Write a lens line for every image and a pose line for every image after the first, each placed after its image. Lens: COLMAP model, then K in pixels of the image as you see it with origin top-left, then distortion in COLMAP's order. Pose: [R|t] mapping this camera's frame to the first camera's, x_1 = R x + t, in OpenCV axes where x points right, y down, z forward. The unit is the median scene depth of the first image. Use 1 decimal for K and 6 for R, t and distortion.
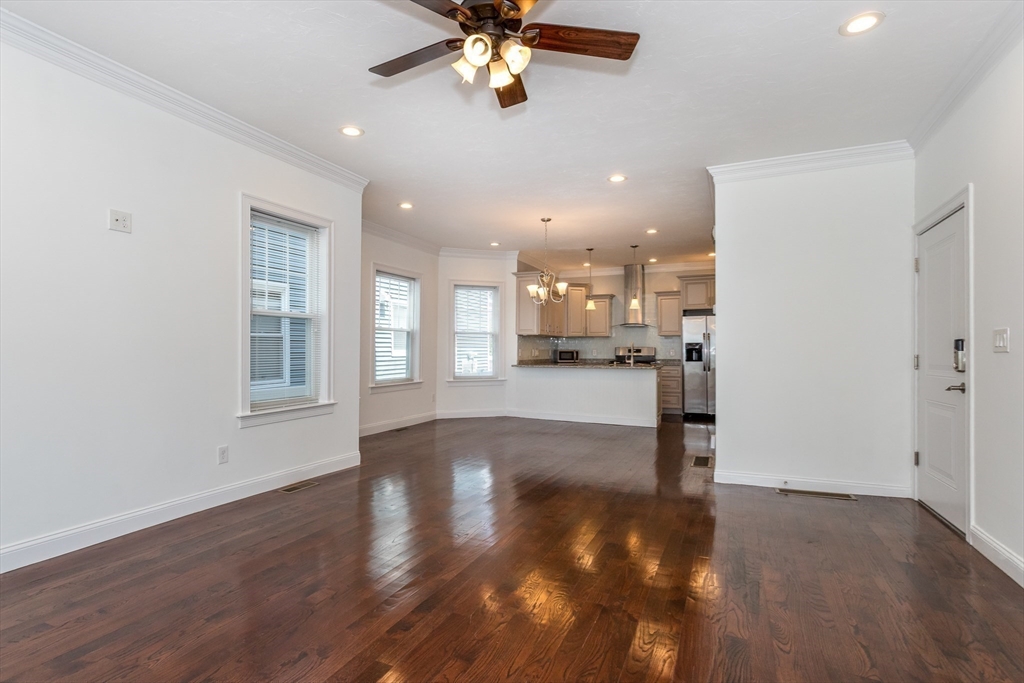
lens RADIAL K [[502.1, 0, 505.0], [0, 502.1, 345.9], [0, 0, 1]] dist [-0.000423, -0.000156]
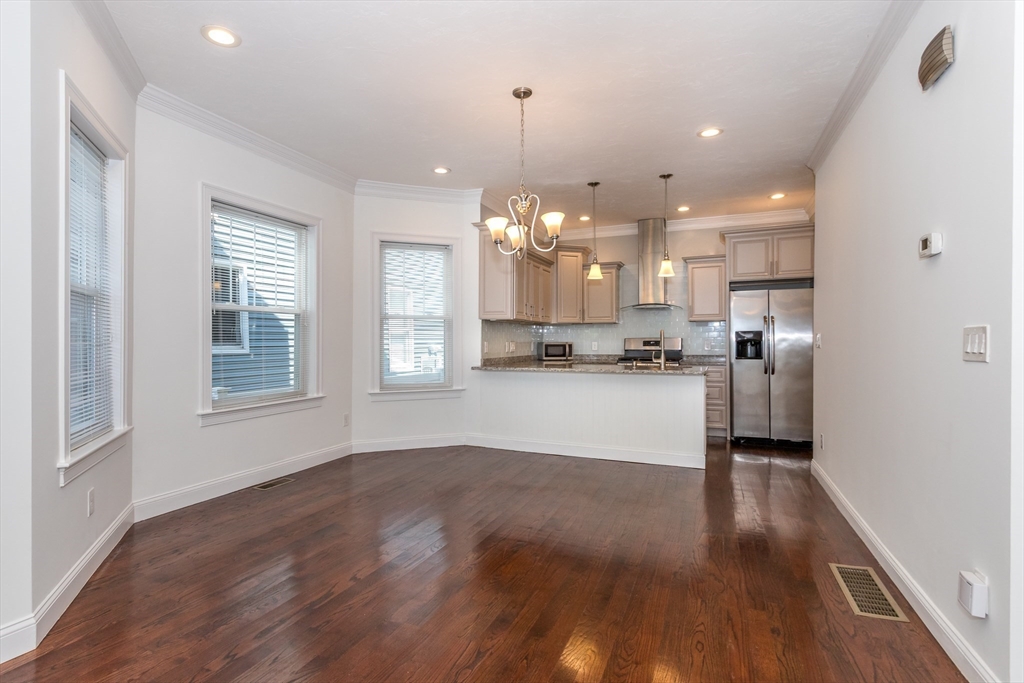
lens RADIAL K [[502.1, 0, 505.0], [0, 502.1, 345.9], [0, 0, 1]] dist [-0.000423, -0.000156]
pose [[0.999423, -0.005102, 0.033576, 0.031729], [0.004515, 0.999836, 0.017533, 0.000366], [-0.033660, -0.017371, 0.999282, 0.334753]]
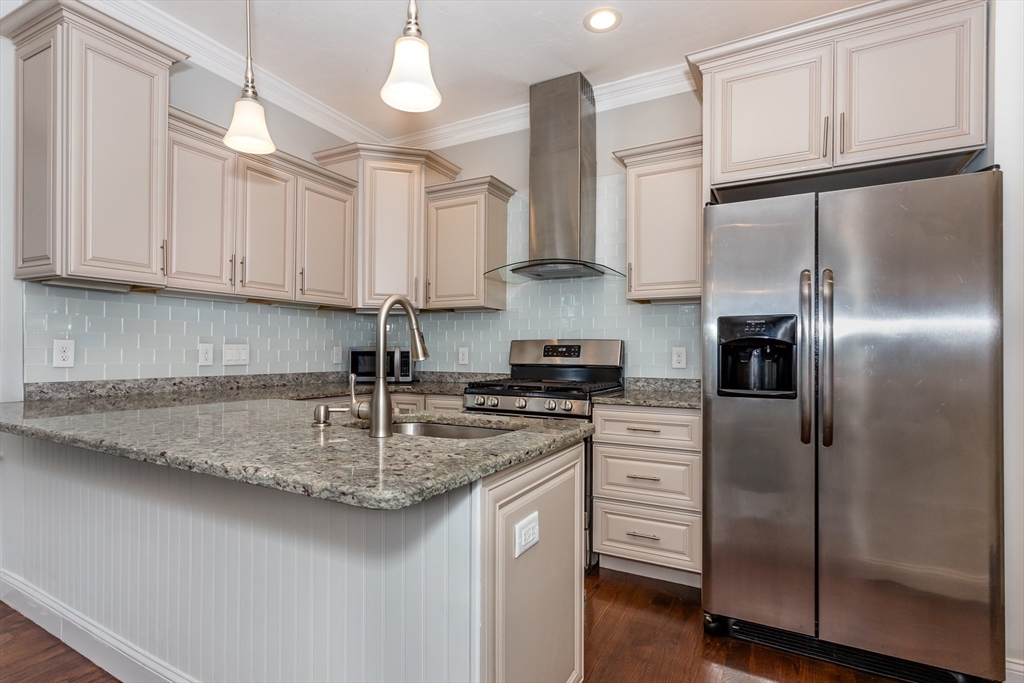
lens RADIAL K [[500.1, 0, 511.1], [0, 500.1, 355.5], [0, 0, 1]] dist [-0.000326, -0.000102]
pose [[0.997856, 0.005245, -0.065244, 0.269076], [-0.004477, 0.999919, 0.011905, 0.009928], [0.065301, -0.011587, 0.997798, 0.734846]]
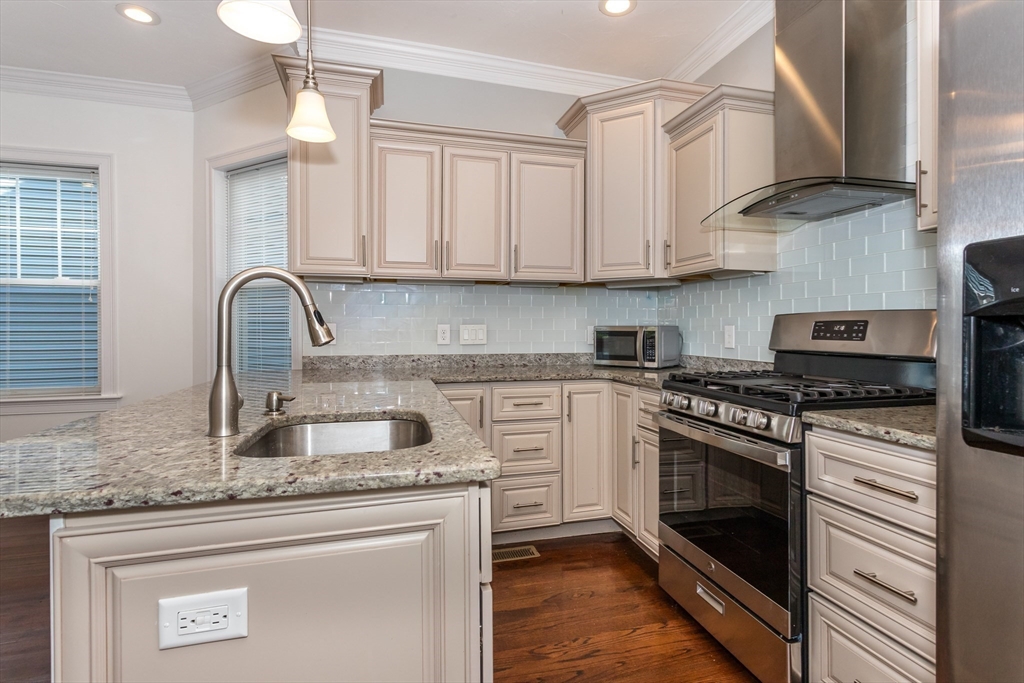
lens RADIAL K [[516.7, 0, 543.2], [0, 516.7, 328.1], [0, 0, 1]] dist [-0.001355, -0.000197]
pose [[0.662239, -0.001051, -0.749292, 0.365450], [0.003269, 0.999994, 0.001486, 0.009153], [0.749285, -0.003433, 0.662239, 0.846774]]
